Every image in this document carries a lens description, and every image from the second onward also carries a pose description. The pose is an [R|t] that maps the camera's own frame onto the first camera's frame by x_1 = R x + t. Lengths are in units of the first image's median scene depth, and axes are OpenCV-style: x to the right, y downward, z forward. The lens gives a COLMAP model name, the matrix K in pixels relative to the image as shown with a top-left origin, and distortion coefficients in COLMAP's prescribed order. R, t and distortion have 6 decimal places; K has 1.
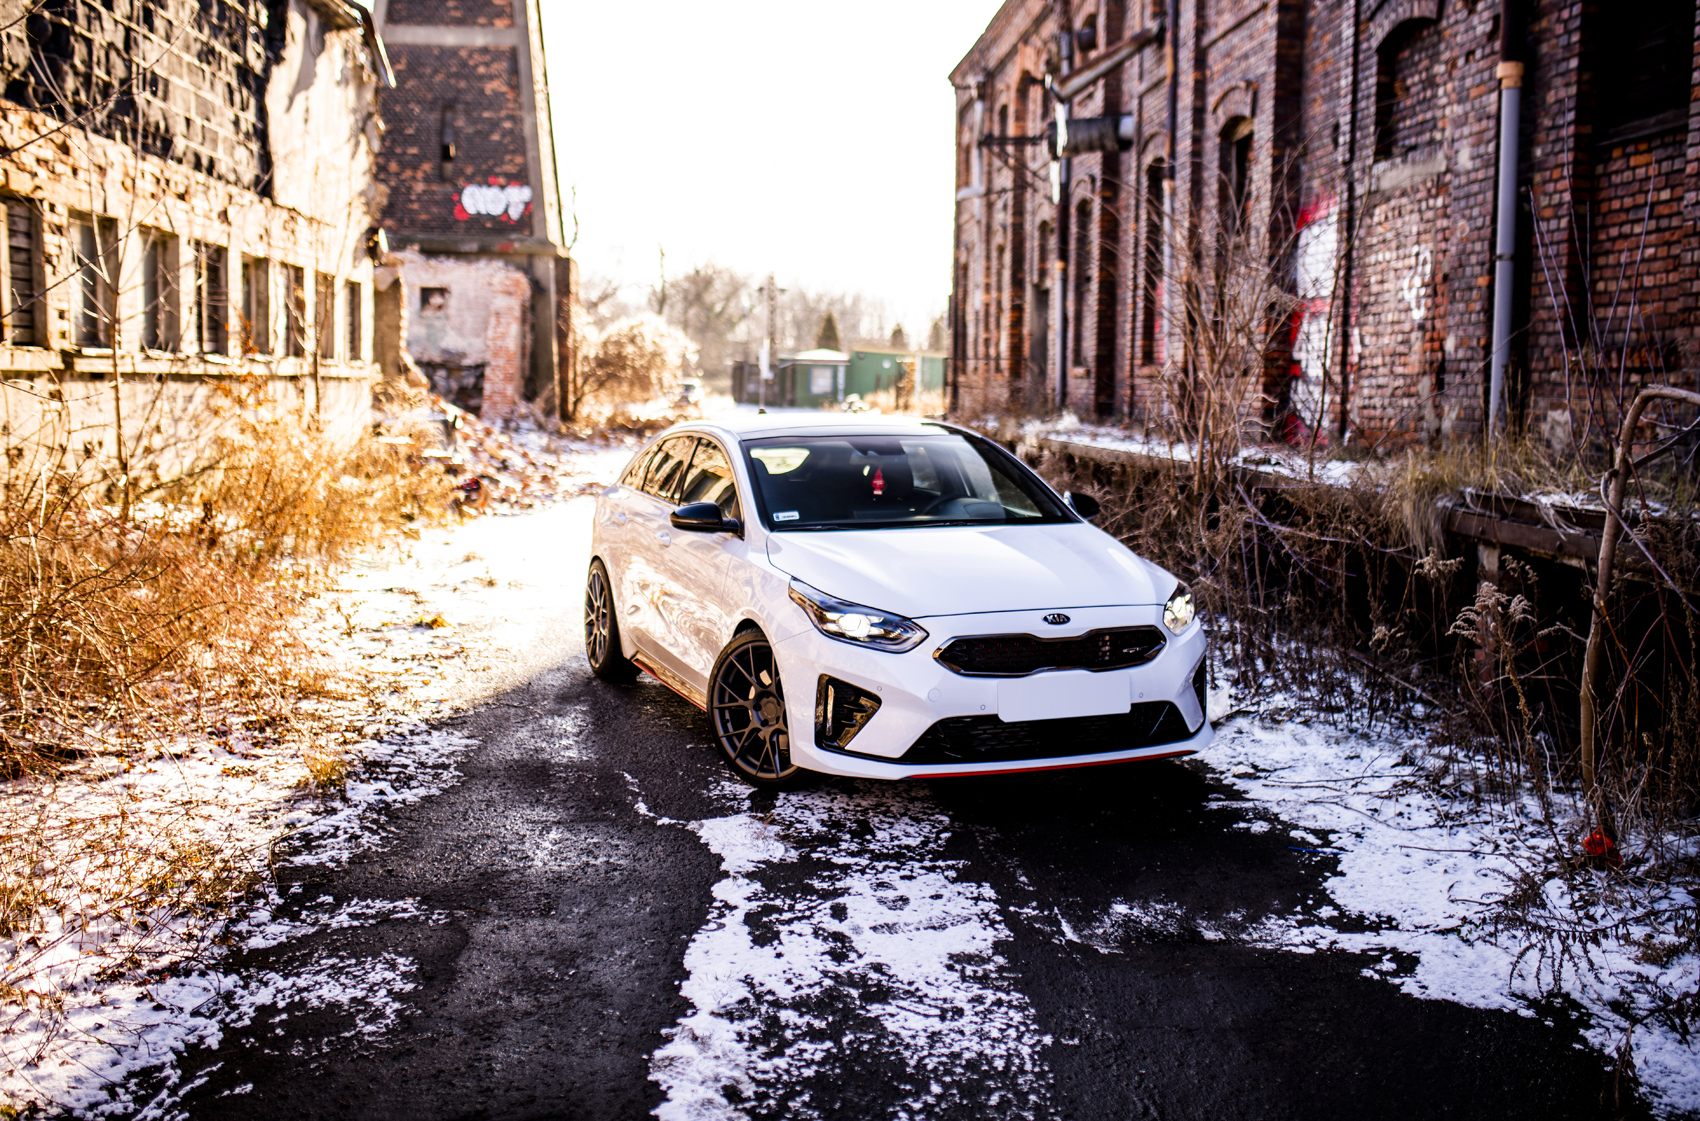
lens RADIAL K [[1731.8, 0, 777.1], [0, 1731.8, 508.4], [0, 0, 1]] dist [-0.043574, 0.036603]
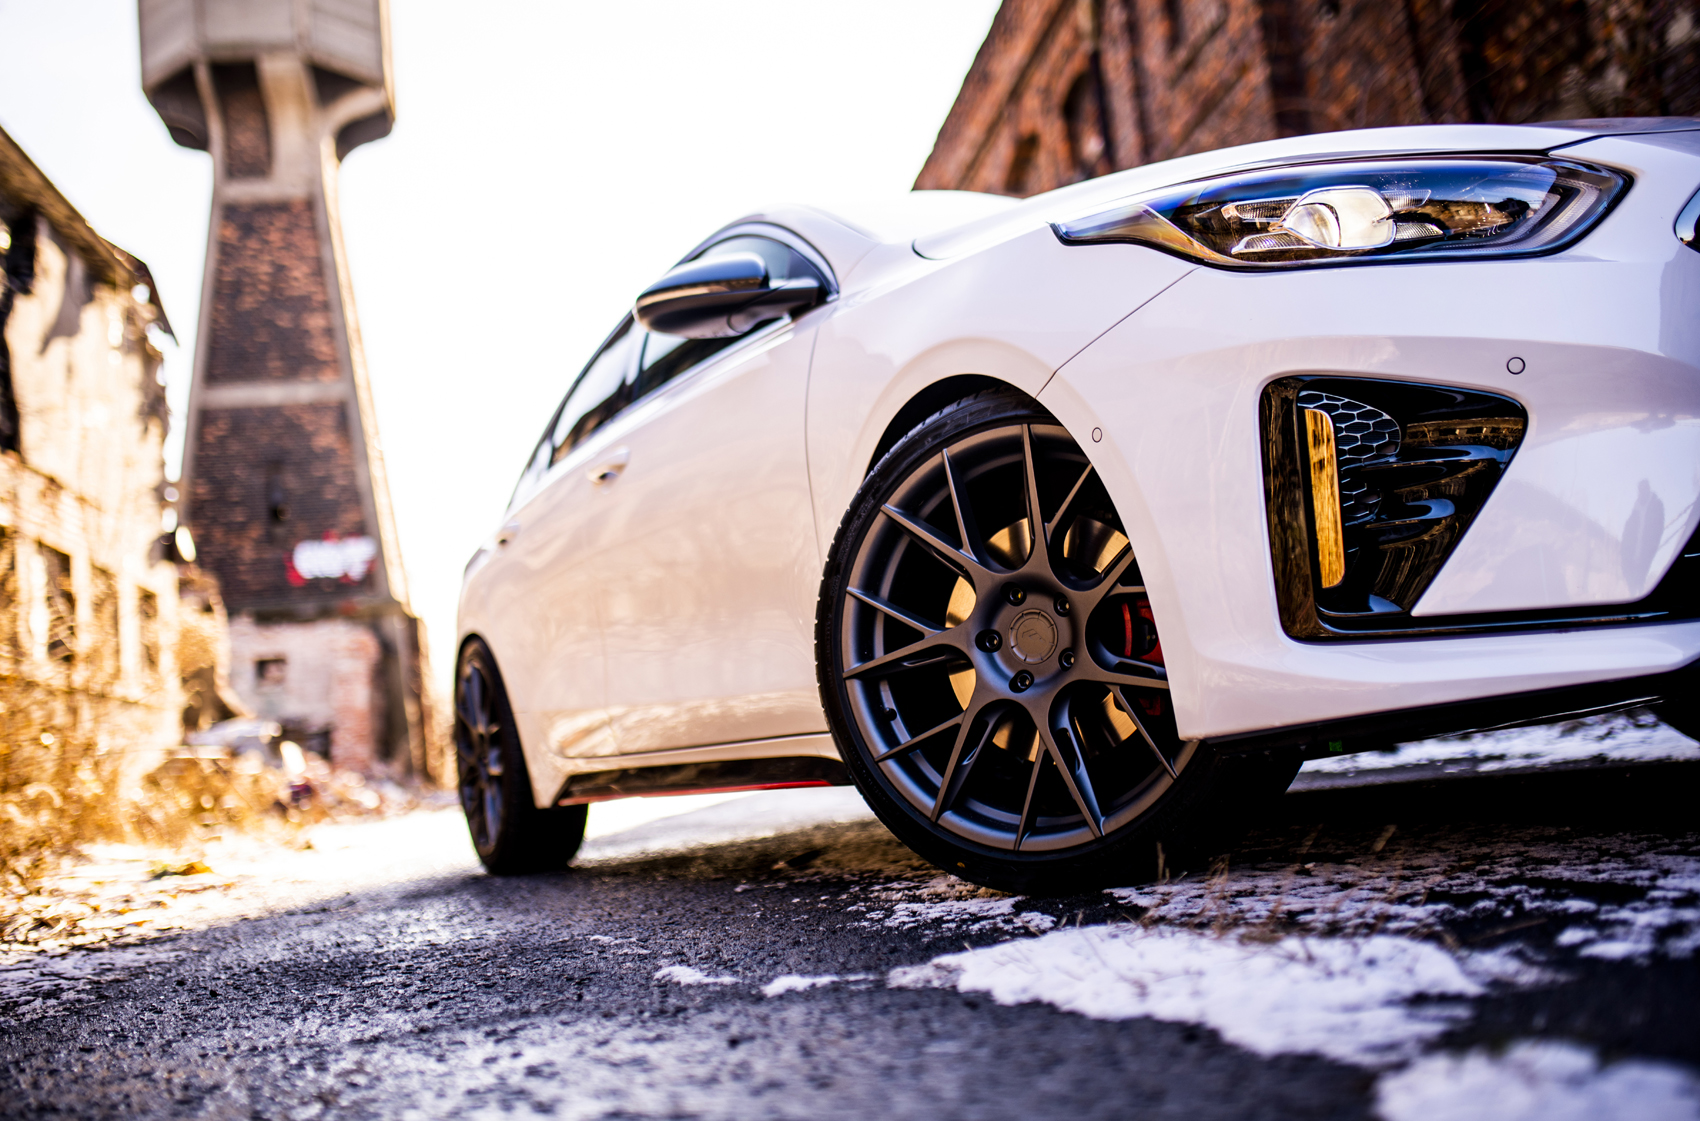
lens RADIAL K [[1731.8, 0, 777.1], [0, 1731.8, 508.4], [0, 0, 1]] dist [-0.043574, 0.036603]
pose [[0.990445, -0.103869, 0.090714, -0.040840], [0.121104, 0.969772, -0.211842, 0.081234], [-0.065968, 0.220804, 0.973085, 0.354794]]
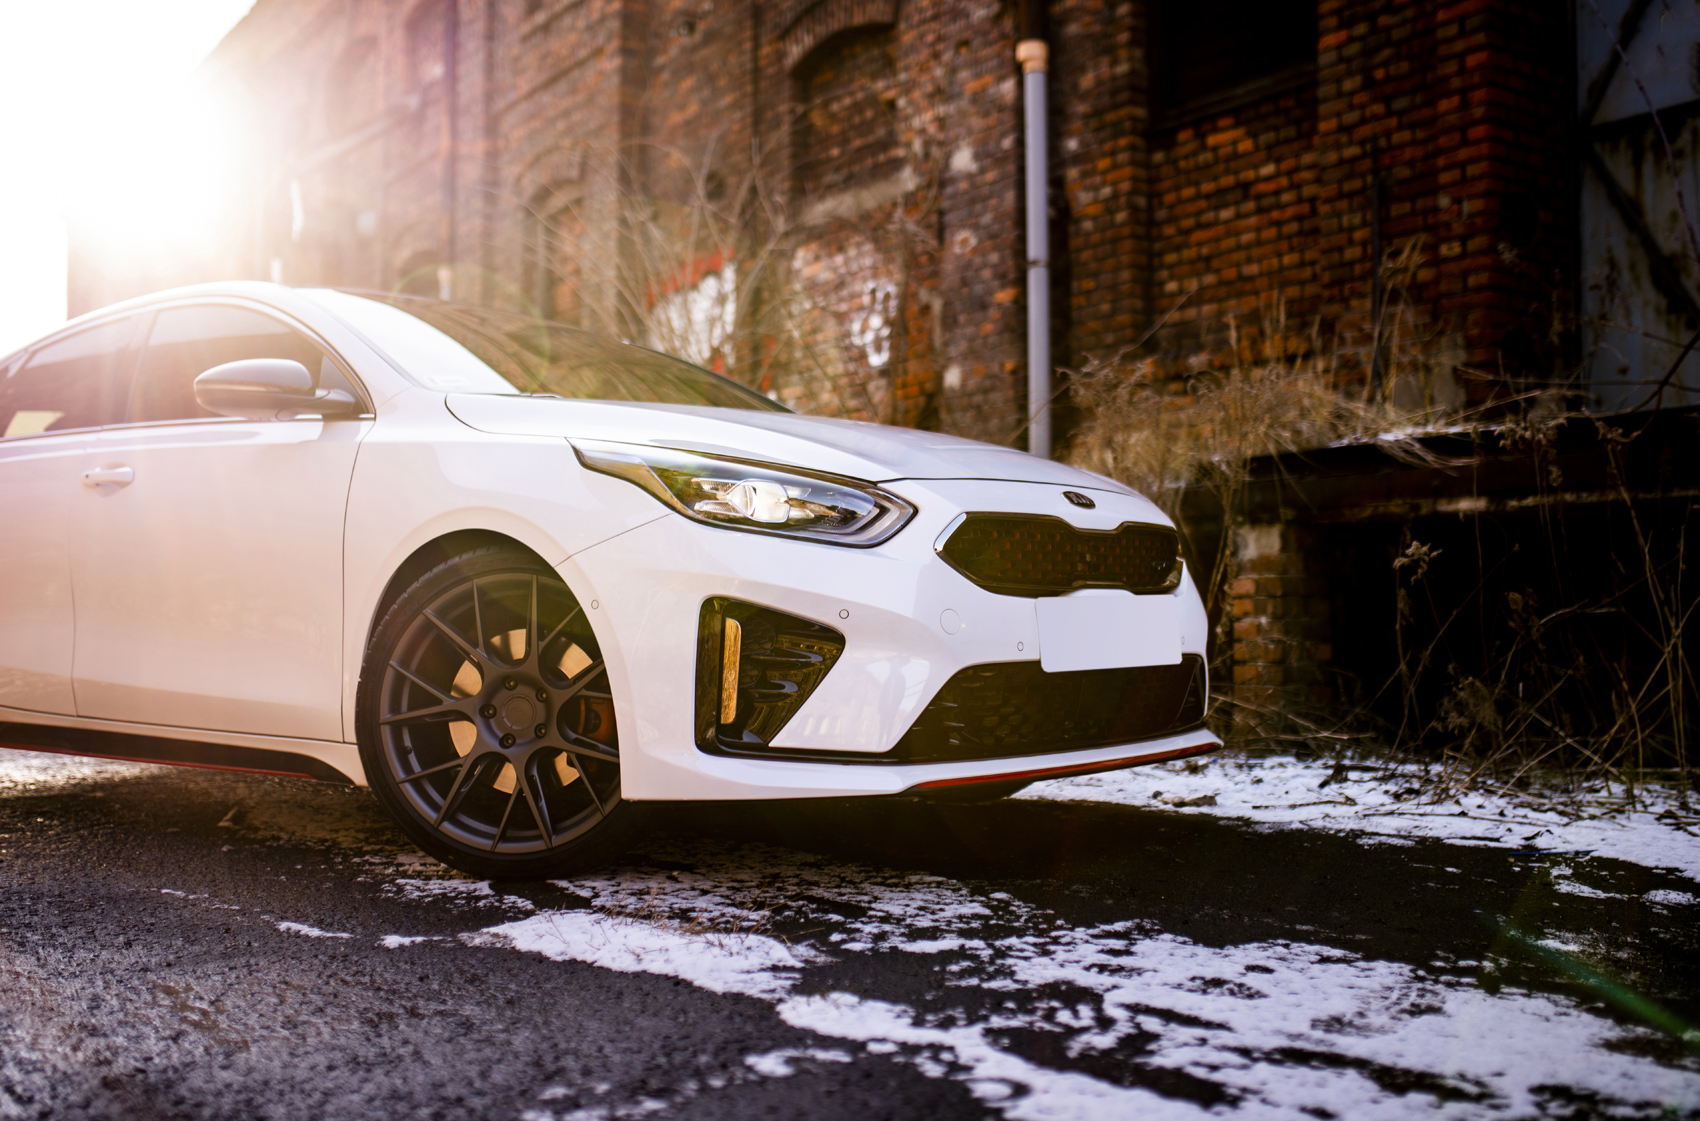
lens RADIAL K [[1796.6, 0, 900.7], [0, 1796.6, 561.4], [0, 0, 1]] dist [-0.087027, 0.007478]
pose [[0.837788, 0.008084, 0.545936, -0.099251], [0.048028, 0.994923, -0.088436, 0.064429], [-0.543879, 0.100311, 0.833147, 0.267381]]
